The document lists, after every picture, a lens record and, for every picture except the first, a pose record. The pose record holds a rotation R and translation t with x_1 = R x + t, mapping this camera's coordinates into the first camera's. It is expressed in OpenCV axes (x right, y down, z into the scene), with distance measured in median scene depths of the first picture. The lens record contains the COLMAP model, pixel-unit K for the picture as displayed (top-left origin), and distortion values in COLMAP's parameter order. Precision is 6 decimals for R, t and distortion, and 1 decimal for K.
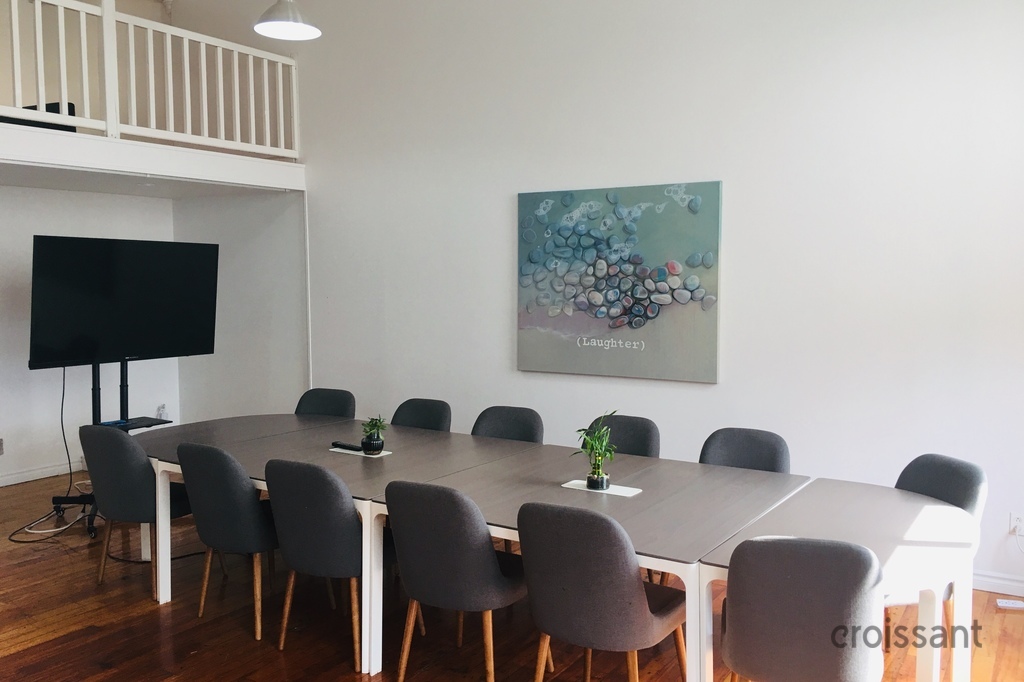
lens RADIAL K [[864.0, 0, 512.2], [0, 864.0, 340.2], [0, 0, 1]] dist [0.002997, -0.016679]
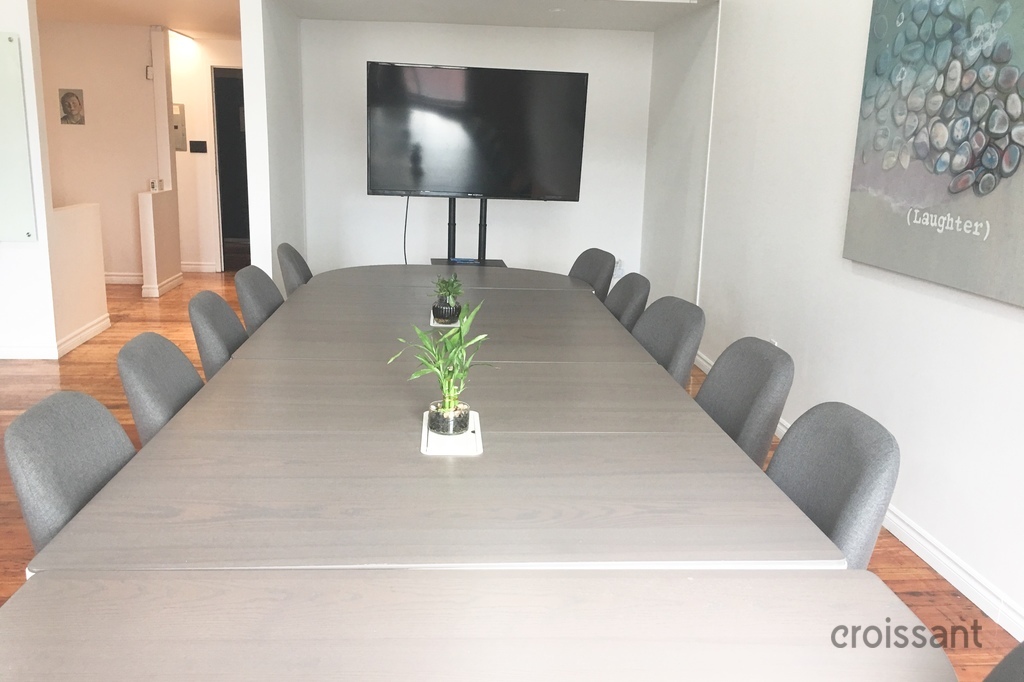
lens RADIAL K [[864.0, 0, 512.4], [0, 864.0, 340.6], [0, 0, 1]] dist [0.002997, -0.016679]
pose [[0.631165, 0.196044, -0.750465, 0.357314], [-0.090588, 0.979542, 0.179698, 0.003656], [0.770341, -0.045436, 0.636011, 0.450994]]
